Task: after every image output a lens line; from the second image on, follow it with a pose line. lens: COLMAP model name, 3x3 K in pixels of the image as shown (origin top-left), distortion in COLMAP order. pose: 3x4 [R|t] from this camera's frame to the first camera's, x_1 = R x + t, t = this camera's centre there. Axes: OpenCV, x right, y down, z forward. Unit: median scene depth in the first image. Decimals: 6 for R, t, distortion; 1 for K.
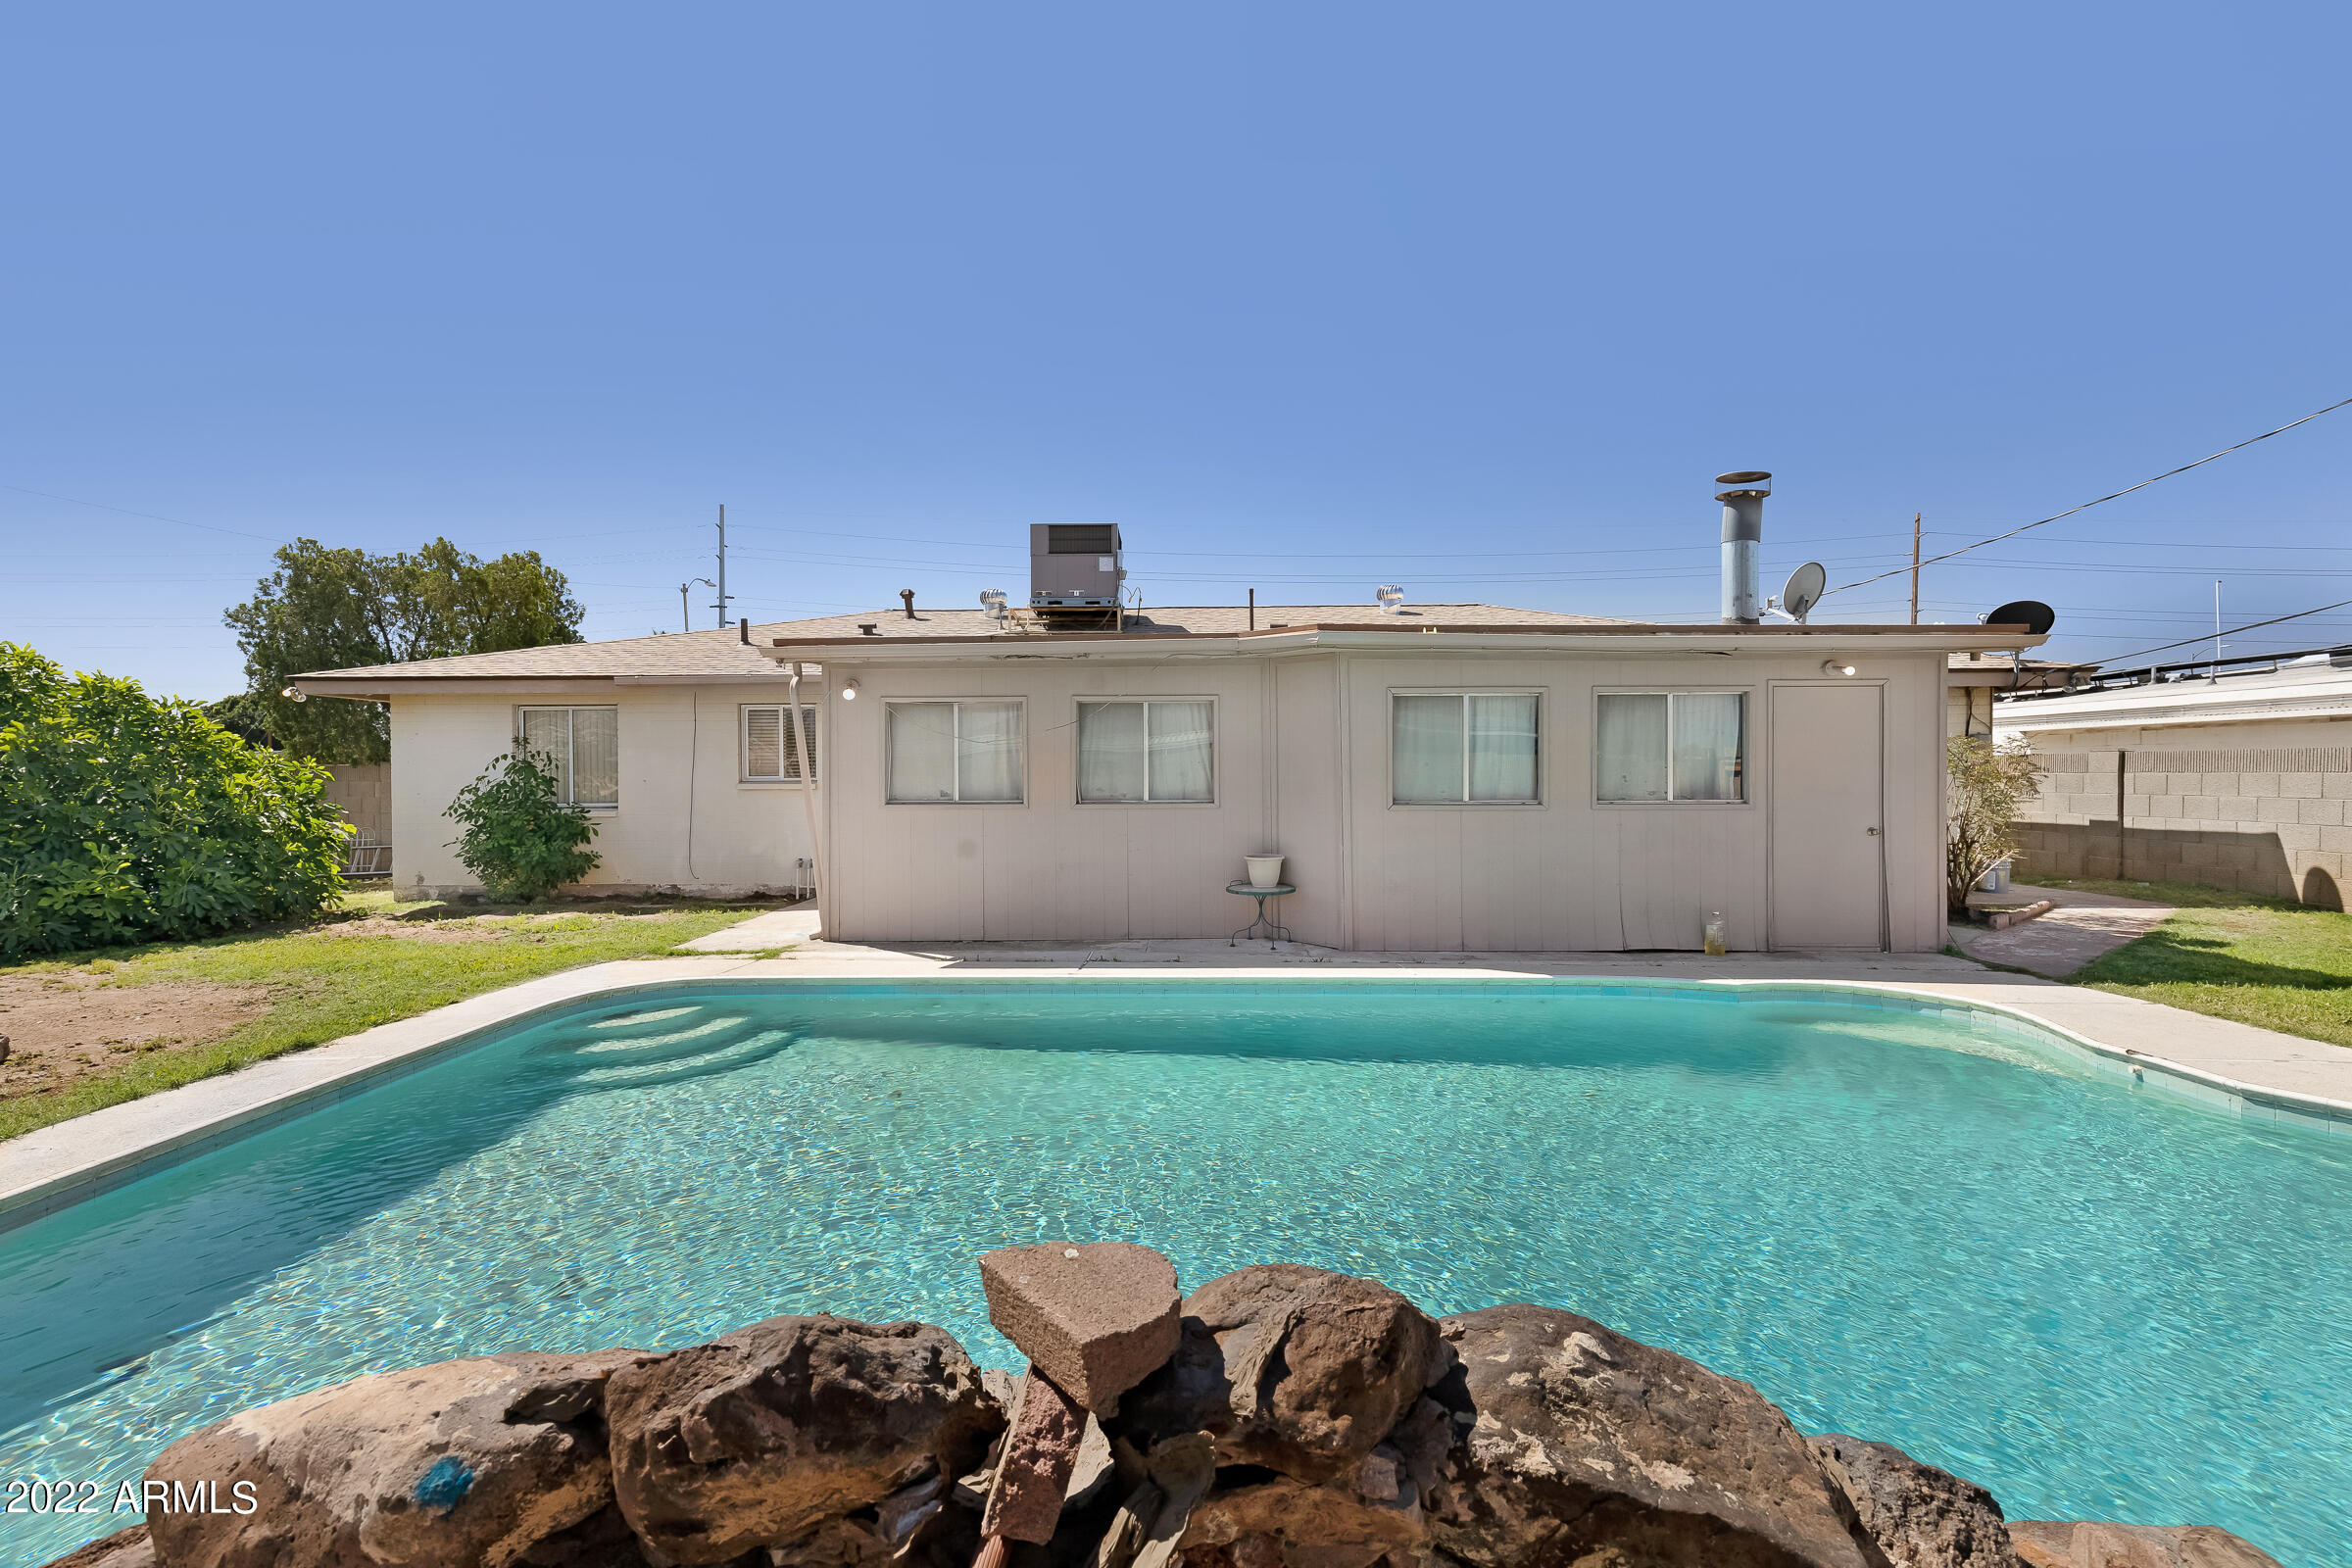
lens RADIAL K [[1089.4, 0, 1185.8], [0, 1089.4, 780.0], [0, 0, 1]] dist [0.011138, 0.000138]
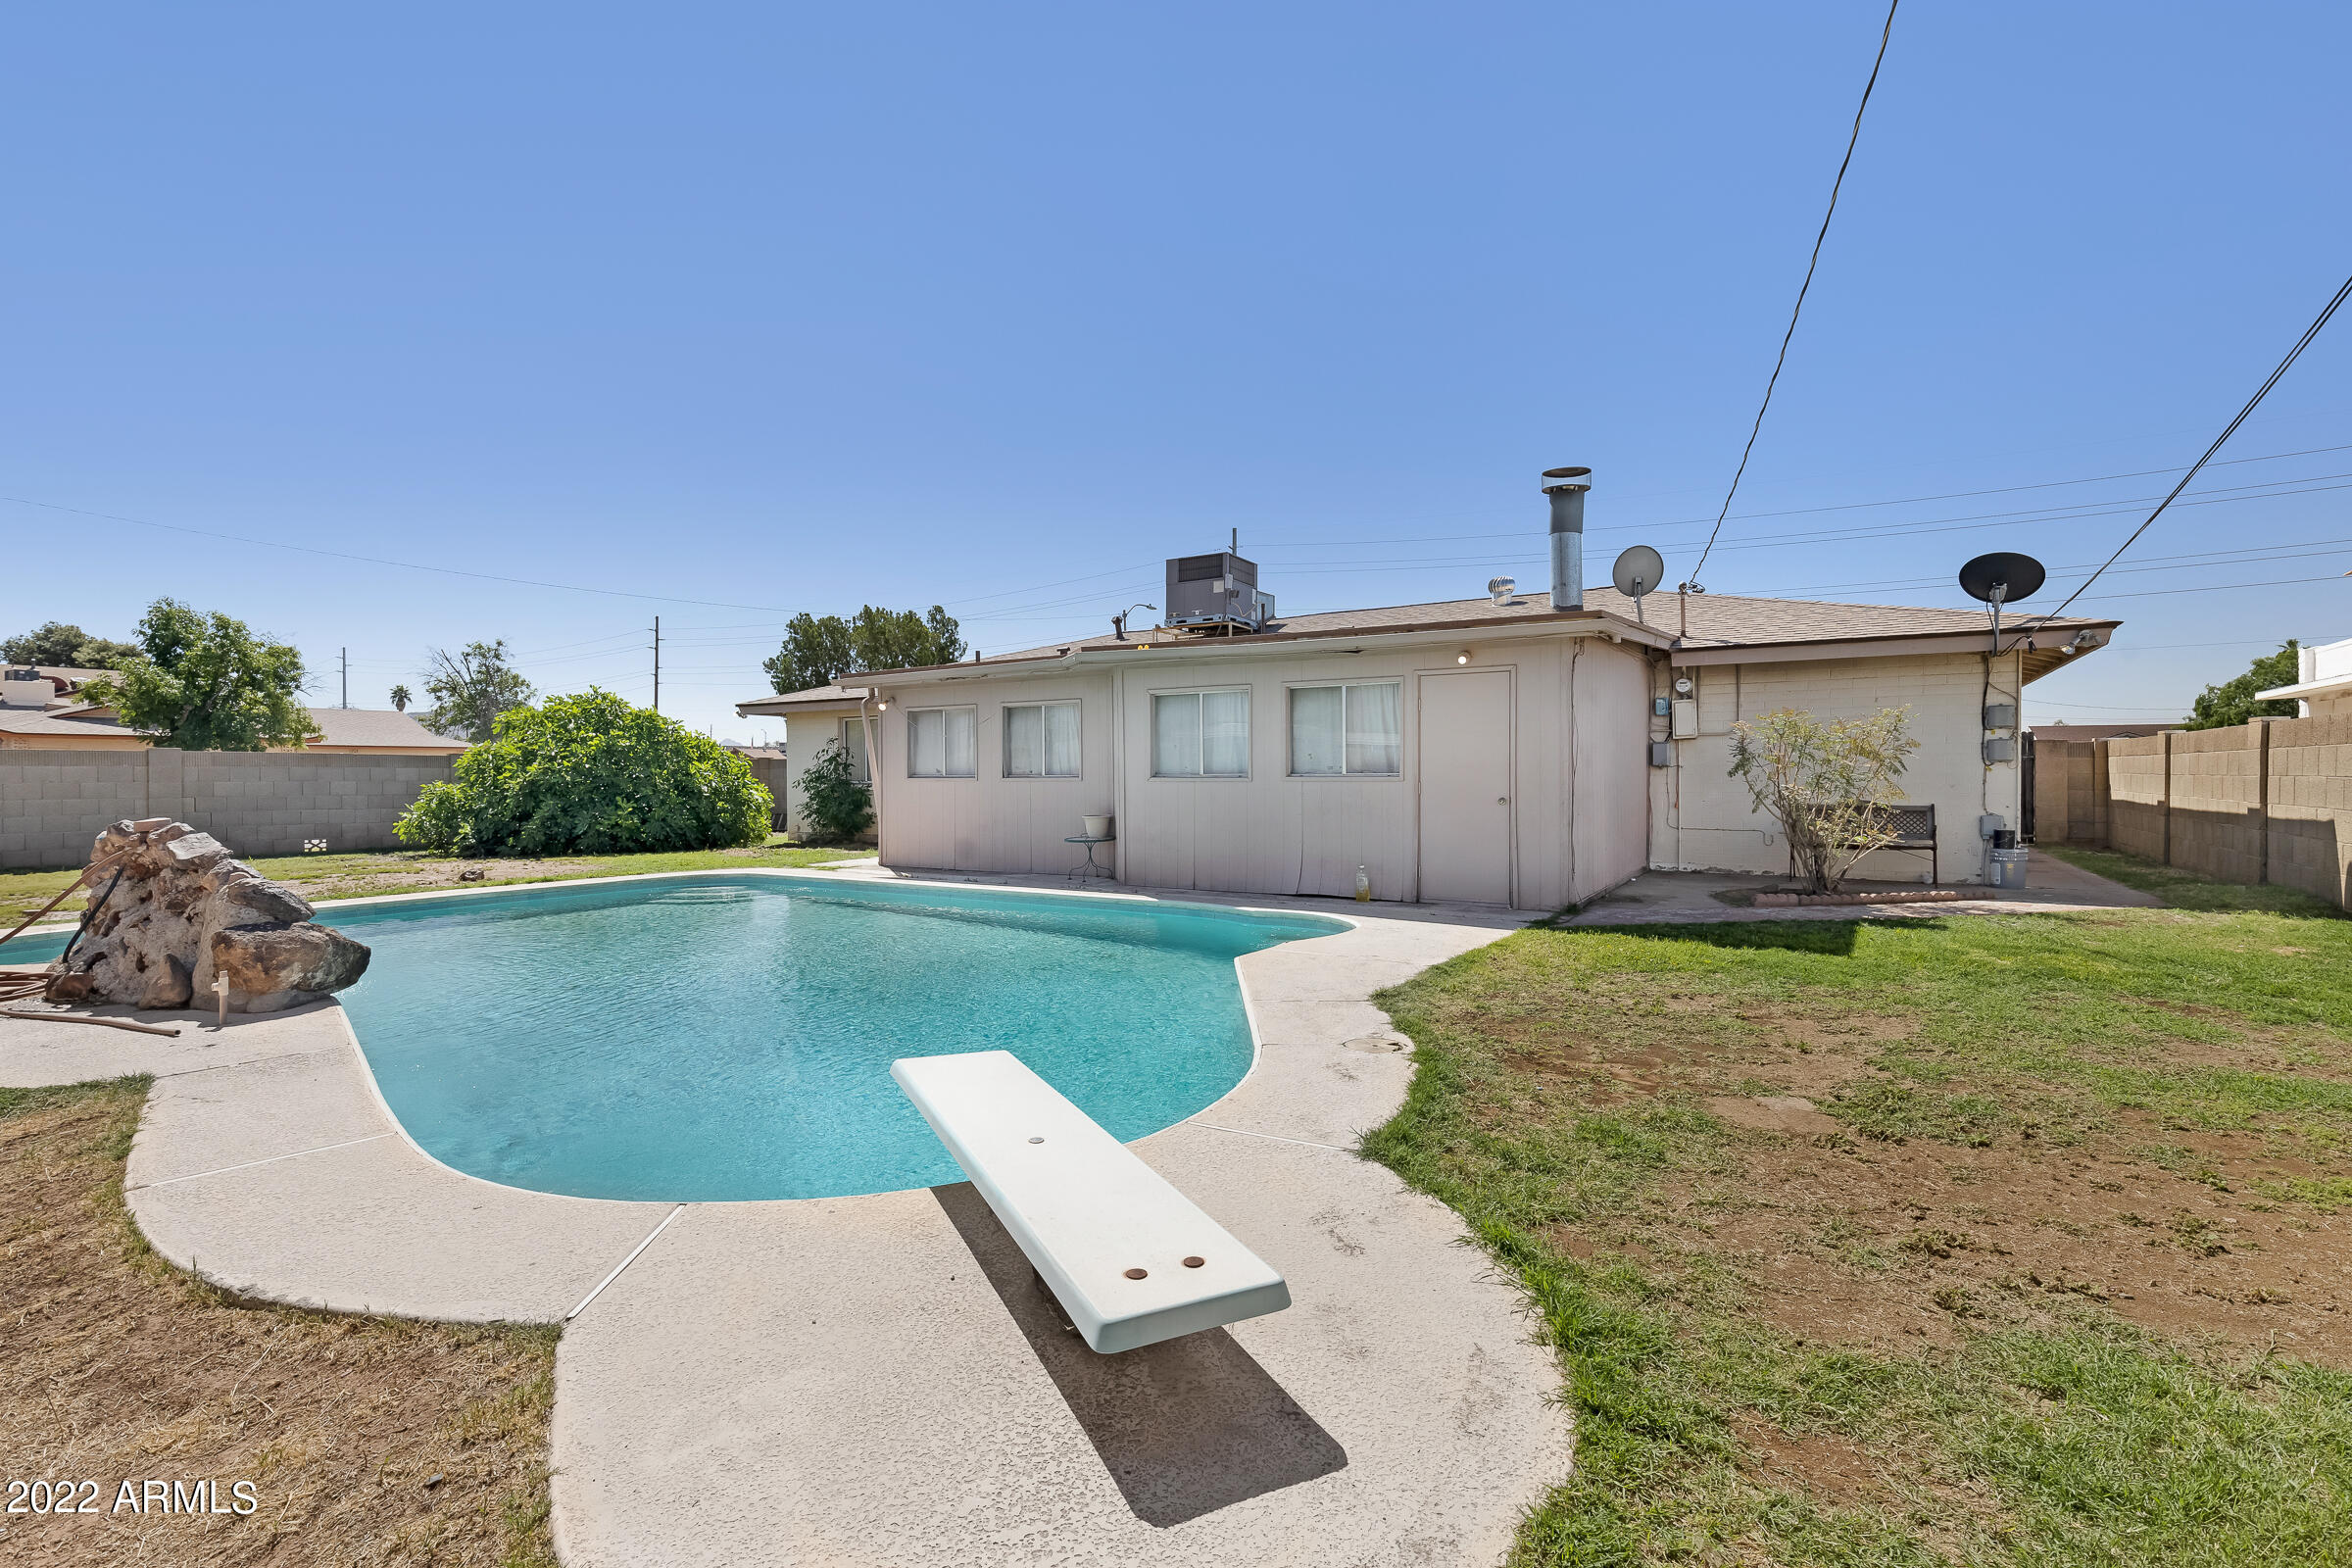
lens RADIAL K [[1130.5, 0, 1158.6], [0, 1130.5, 781.6], [0, 0, 1]] dist [0.000145, 0.000140]
pose [[0.846754, 0.003336, -0.531975, 0.655827], [-0.000488, 0.999985, 0.005494, 0.014427], [0.531985, -0.004392, 0.846742, -0.124283]]
